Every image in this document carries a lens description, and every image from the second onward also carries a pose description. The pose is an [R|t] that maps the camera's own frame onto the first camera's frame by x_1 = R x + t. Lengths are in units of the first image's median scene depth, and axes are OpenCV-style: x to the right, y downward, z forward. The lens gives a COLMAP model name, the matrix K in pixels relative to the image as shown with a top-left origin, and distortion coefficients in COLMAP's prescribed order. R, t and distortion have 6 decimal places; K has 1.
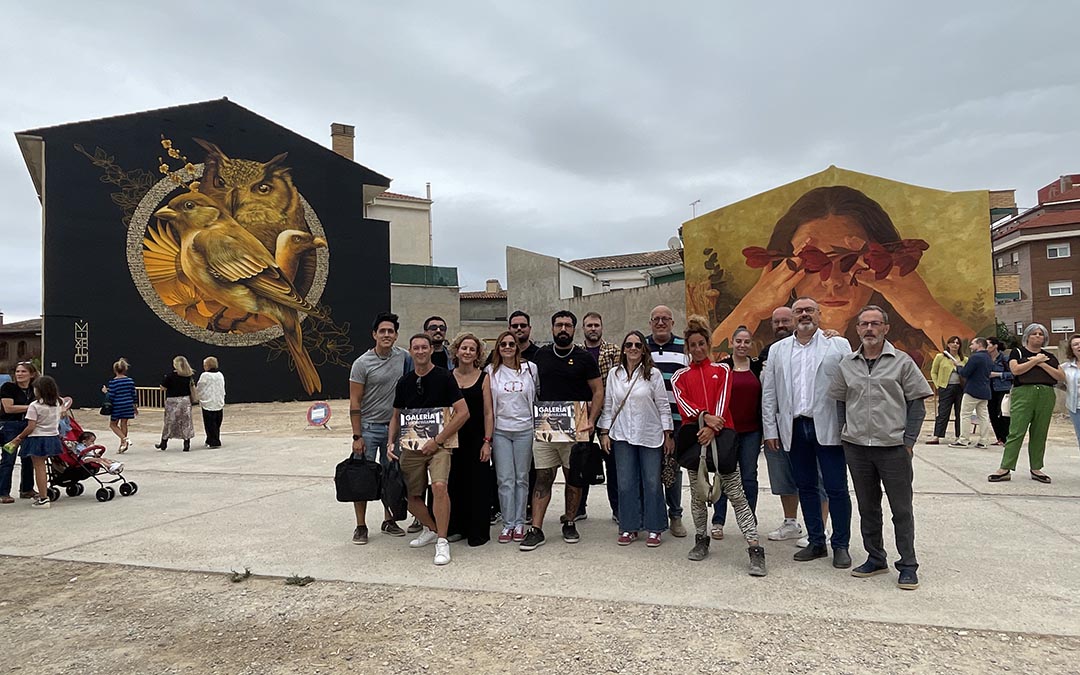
lens RADIAL K [[664.1, 0, 542.1], [0, 664.1, 335.1], [0, 0, 1]] dist [-0.001998, -0.007076]
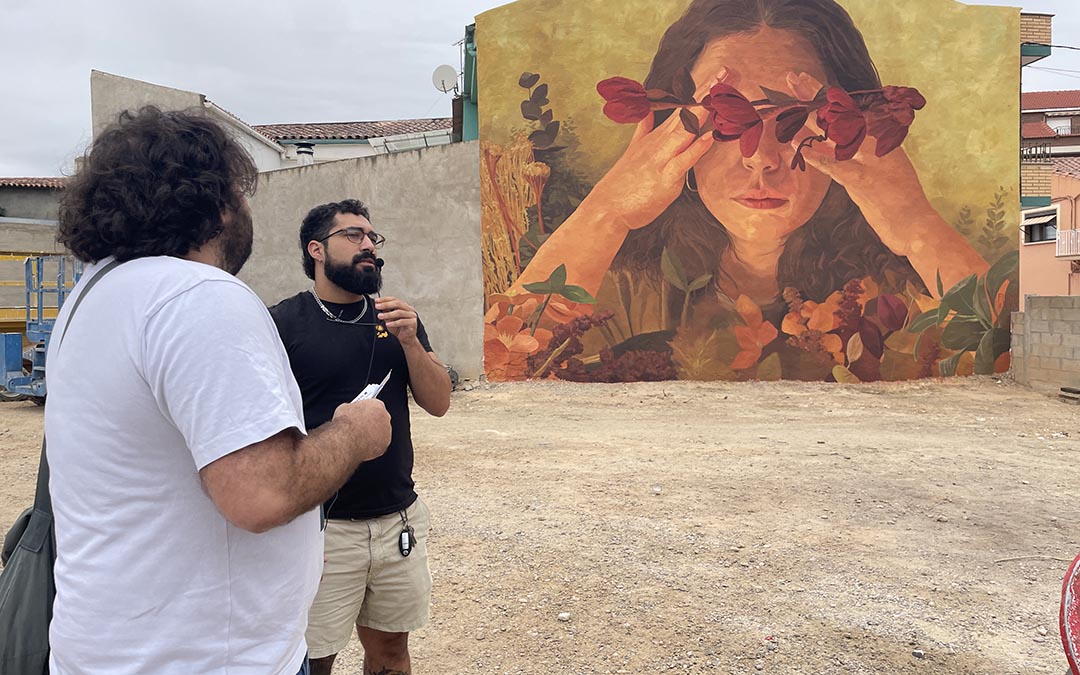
lens RADIAL K [[826.2, 0, 545.1], [0, 826.2, 333.7], [0, 0, 1]] dist [0.090773, -0.123409]
pose [[0.929267, 0.000102, 0.369408, 0.042941], [-0.024328, 0.997846, 0.060923, 0.019148], [-0.368606, -0.065601, 0.927268, 0.454910]]
